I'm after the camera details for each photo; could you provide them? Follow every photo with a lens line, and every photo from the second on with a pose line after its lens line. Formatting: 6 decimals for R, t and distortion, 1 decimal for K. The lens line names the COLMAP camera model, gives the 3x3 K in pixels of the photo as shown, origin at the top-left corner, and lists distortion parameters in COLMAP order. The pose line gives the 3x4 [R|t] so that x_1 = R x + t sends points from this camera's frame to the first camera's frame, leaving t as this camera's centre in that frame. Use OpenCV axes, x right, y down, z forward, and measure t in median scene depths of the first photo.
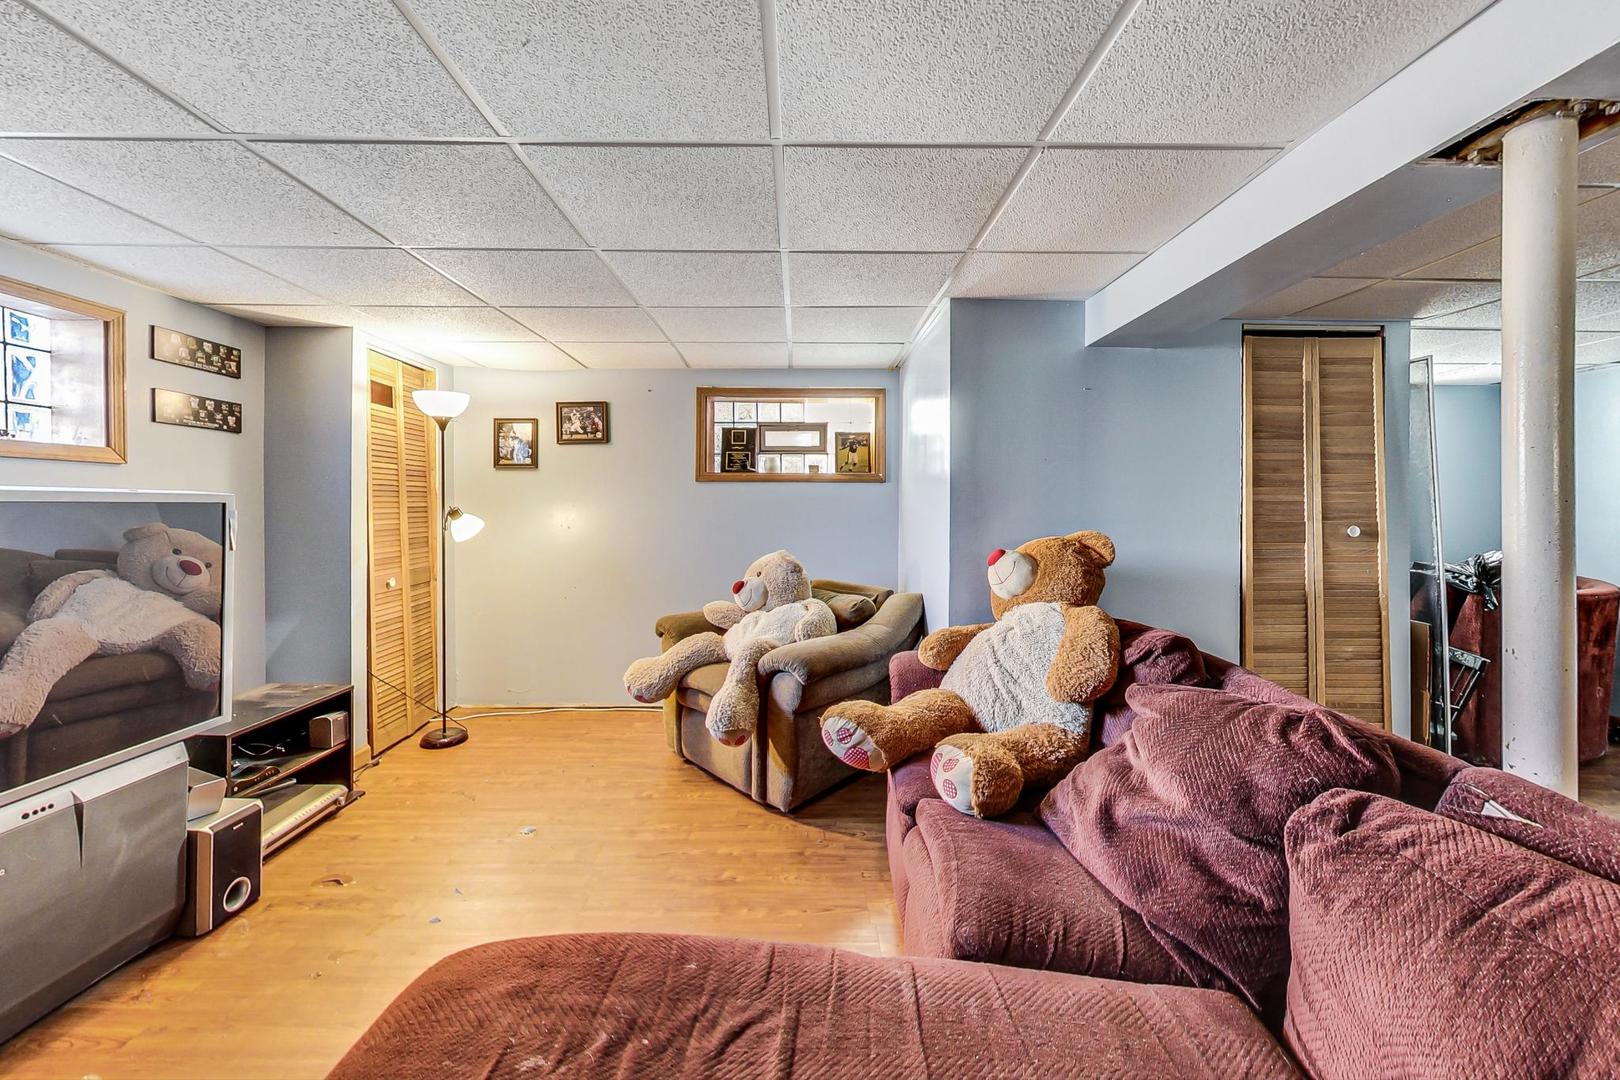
lens RADIAL K [[633.9, 0, 812.9], [0, 633.9, 533.4], [0, 0, 1]] dist [-0.013072, -0.000143]
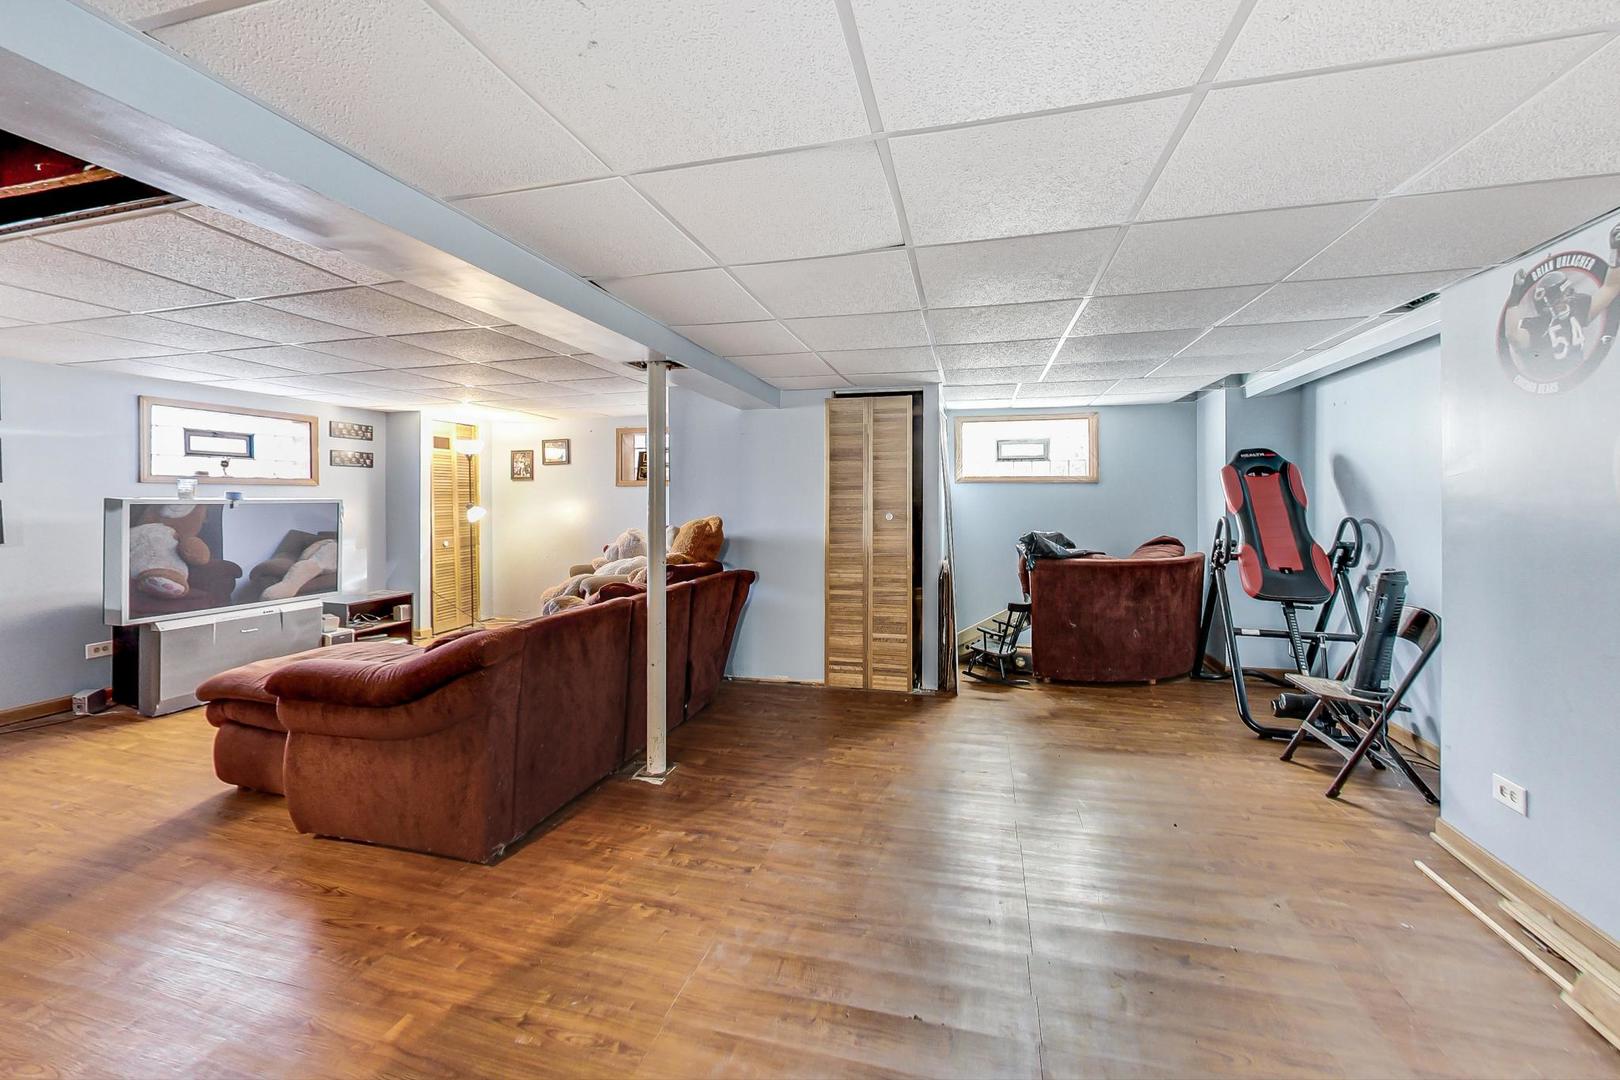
lens RADIAL K [[634.8, 0, 810.9], [0, 634.8, 526.0], [0, 0, 1]] dist [-0.000539, -0.000061]
pose [[0.960912, 0.005353, -0.276801, 0.988949], [-0.004763, 0.999985, 0.002803, 0.016457], [0.276811, -0.001375, 0.960923, -0.564044]]
